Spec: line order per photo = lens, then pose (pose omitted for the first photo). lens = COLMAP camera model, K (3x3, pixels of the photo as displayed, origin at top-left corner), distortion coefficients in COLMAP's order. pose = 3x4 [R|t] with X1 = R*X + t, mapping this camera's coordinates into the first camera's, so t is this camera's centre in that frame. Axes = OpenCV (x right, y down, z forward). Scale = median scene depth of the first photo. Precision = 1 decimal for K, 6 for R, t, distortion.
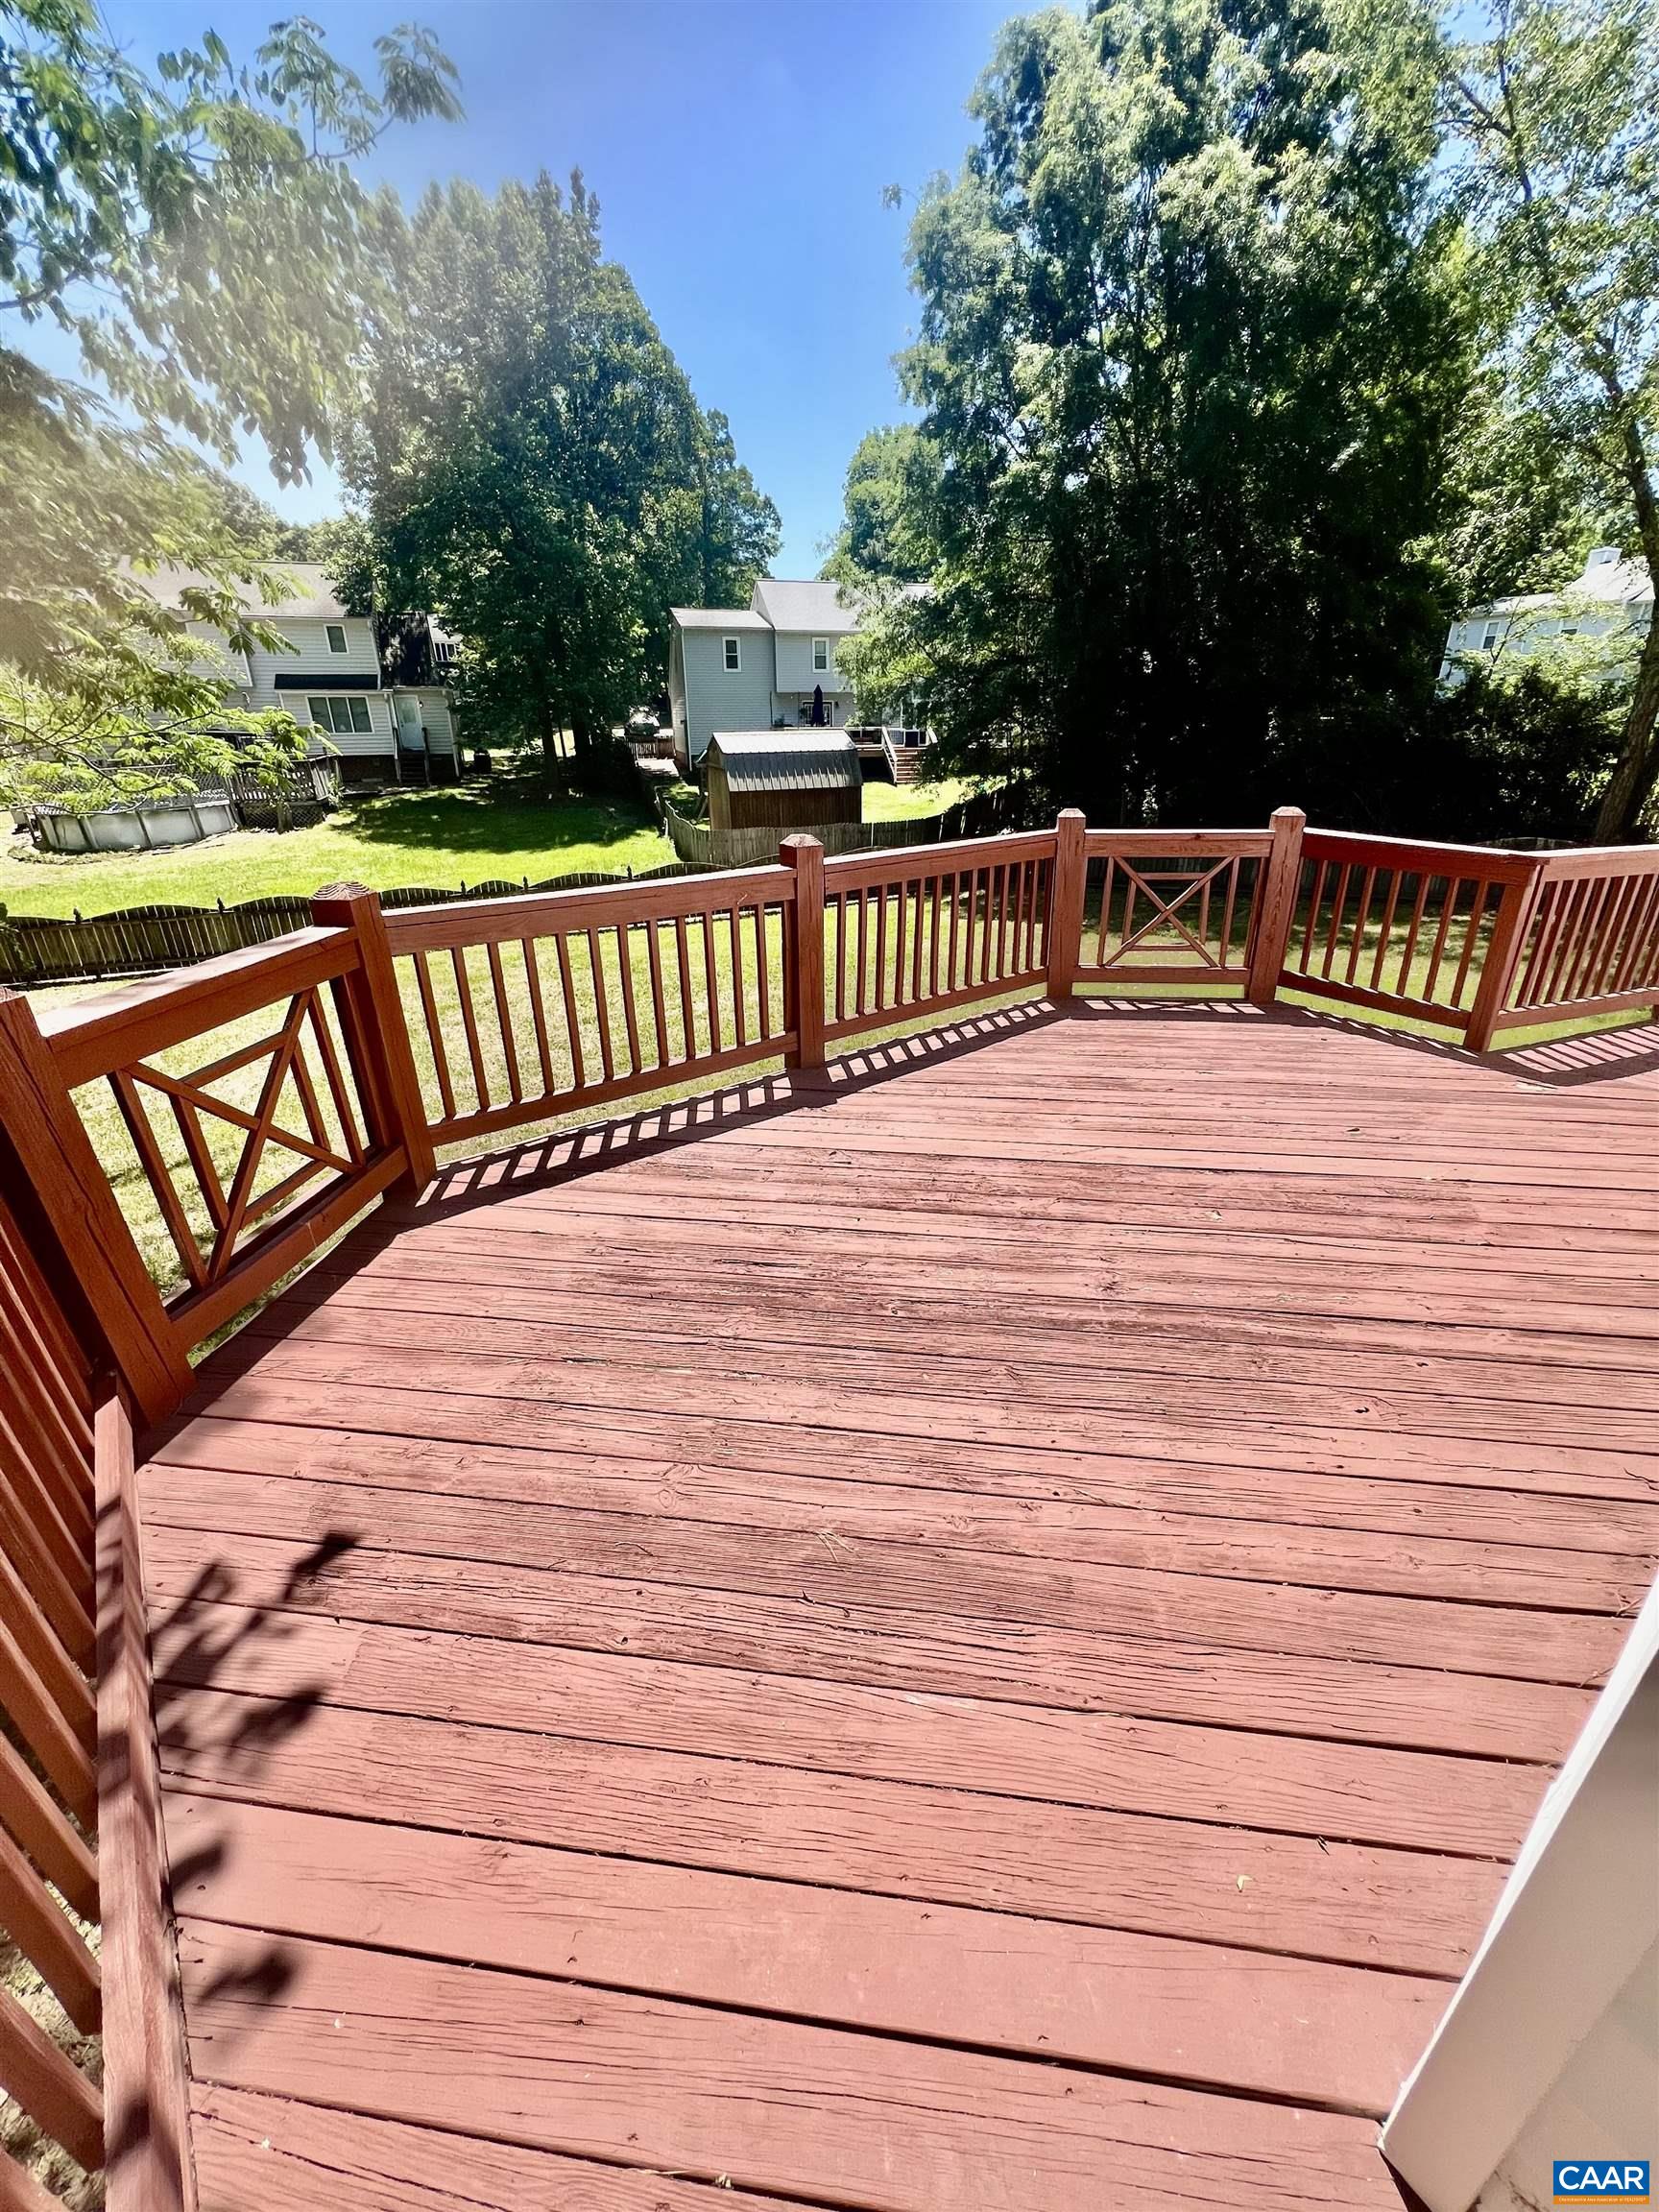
lens RADIAL K [[888.6, 0, 841.9], [0, 888.6, 1109.4], [0, 0, 1]] dist [0.000329, 0.000599]
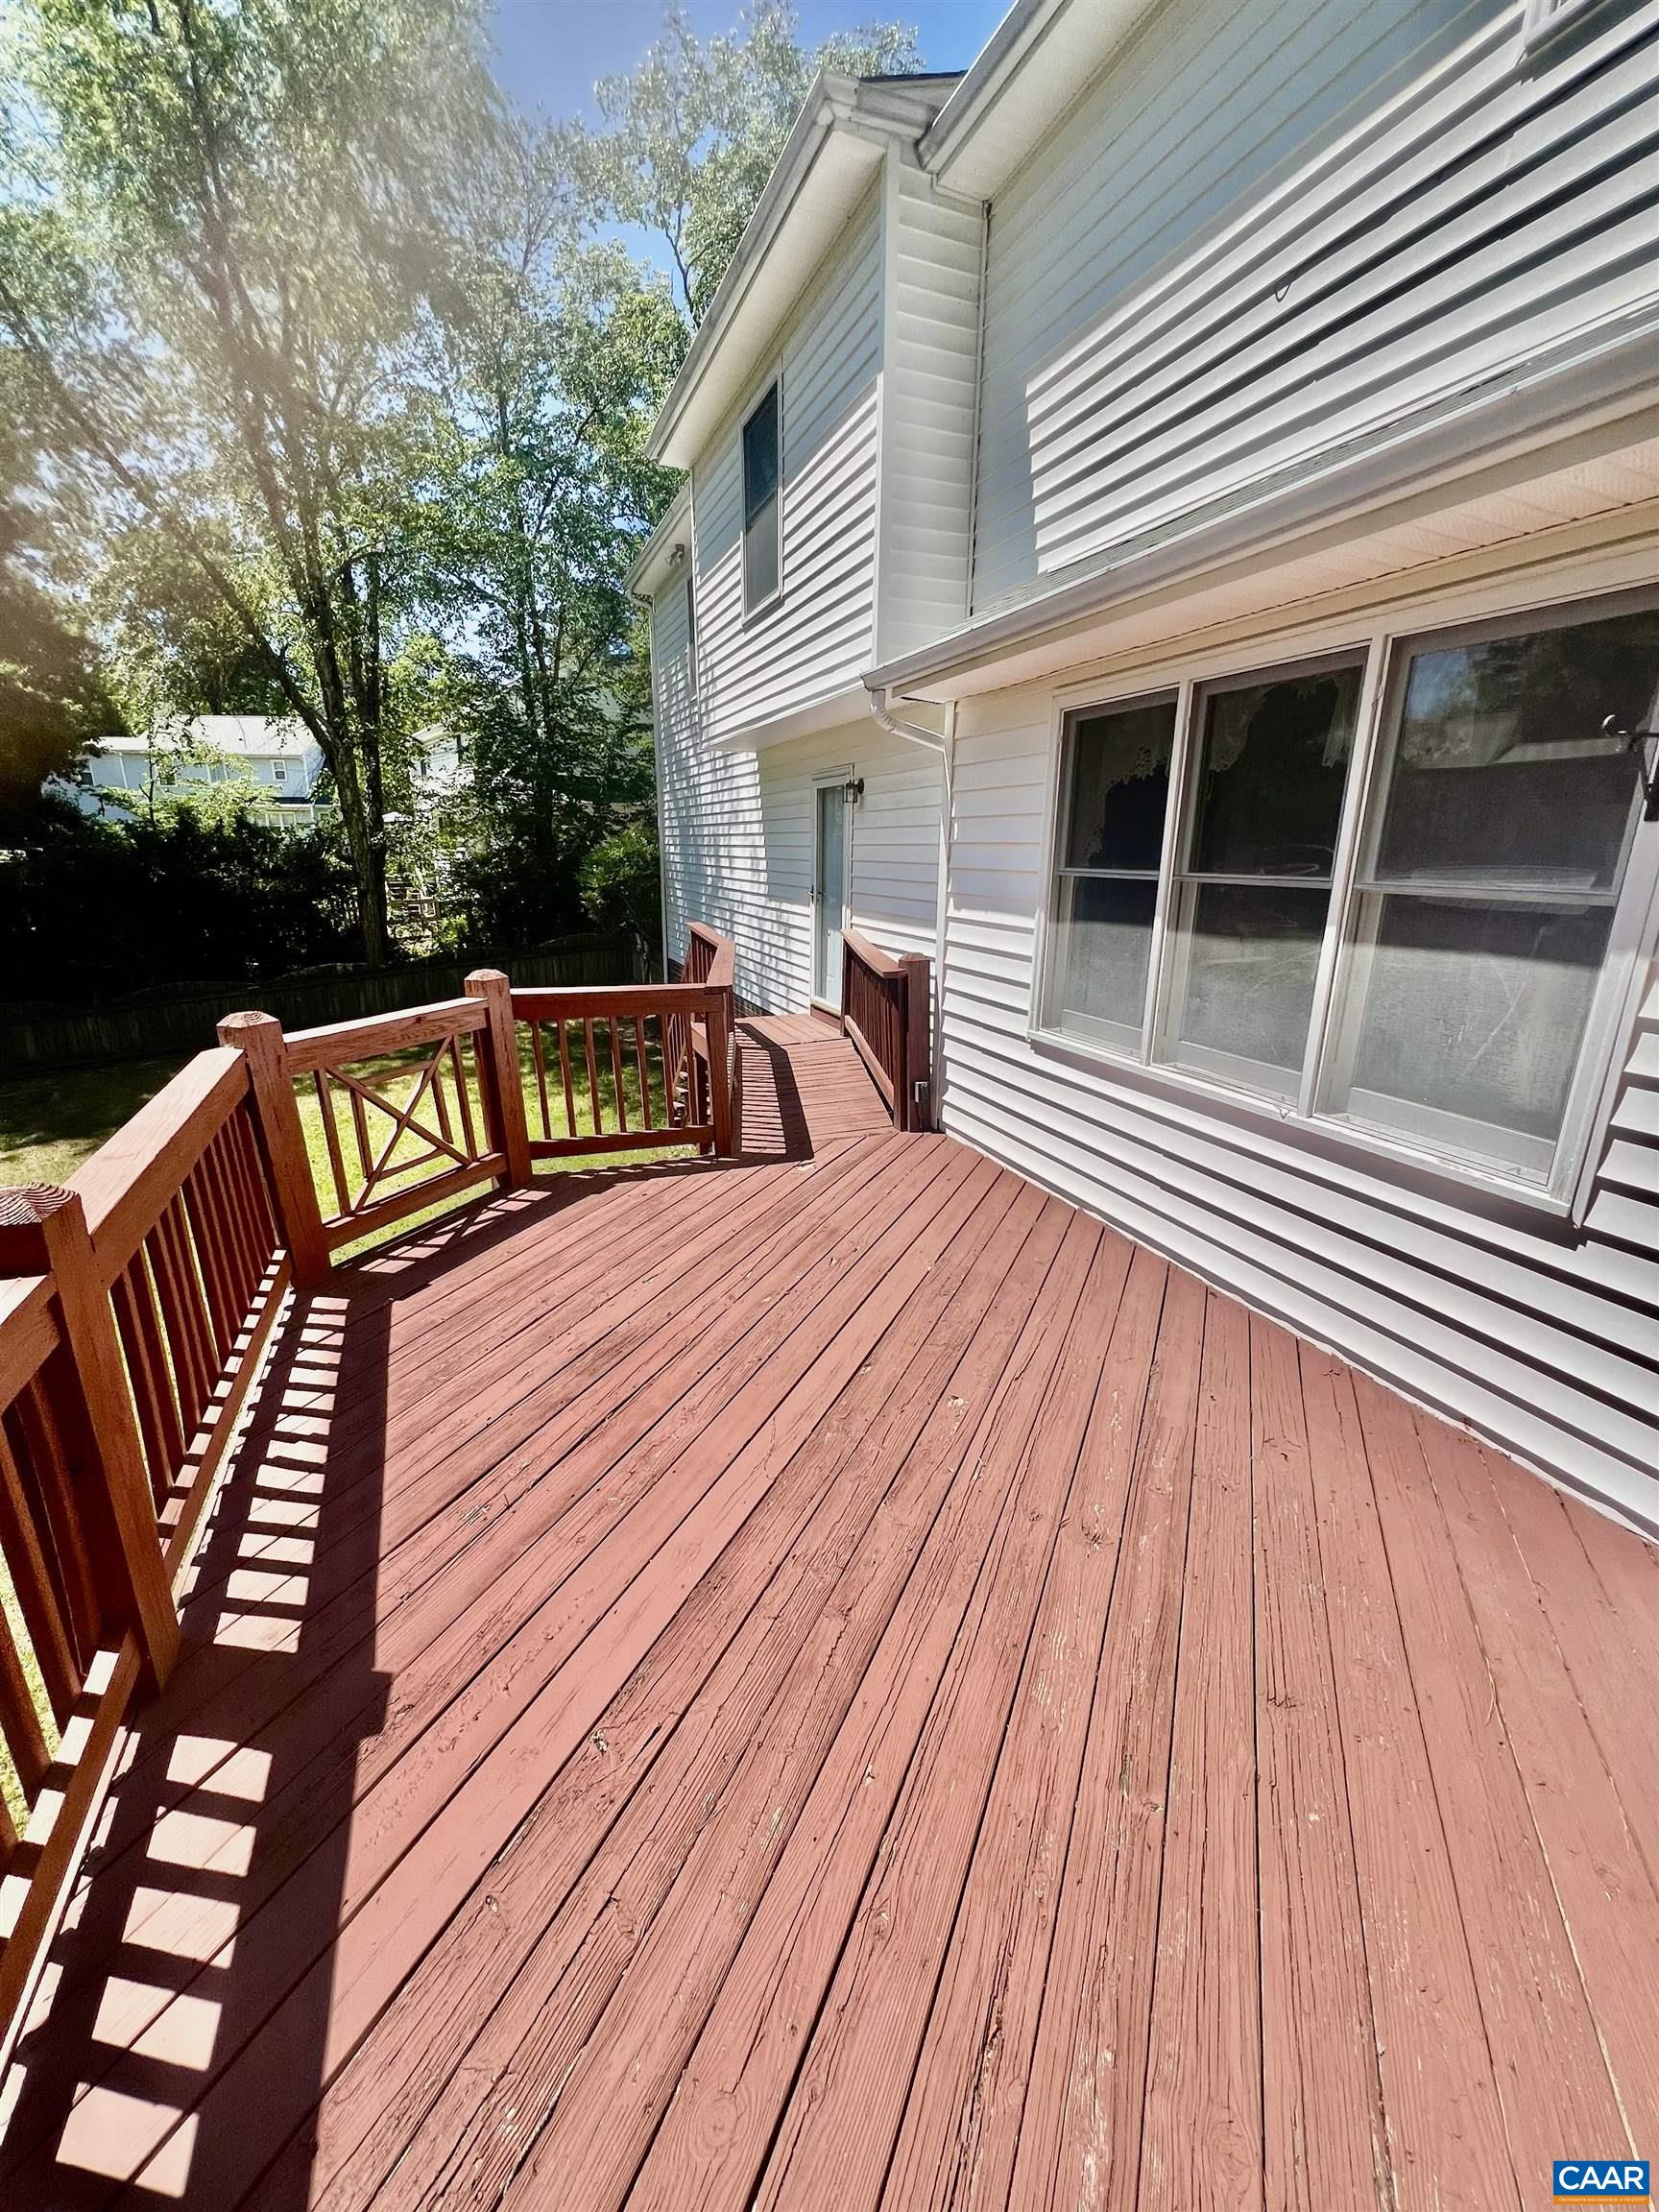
lens RADIAL K [[888.6, 0, 835.6], [0, 888.6, 1105.8], [0, 0, 1]] dist [0.000329, 0.000599]
pose [[0.291920, -0.260314, 0.920337, -0.236597], [0.384936, 0.912853, 0.136100, -0.207424], [-0.875561, 0.314540, 0.366685, 0.426327]]
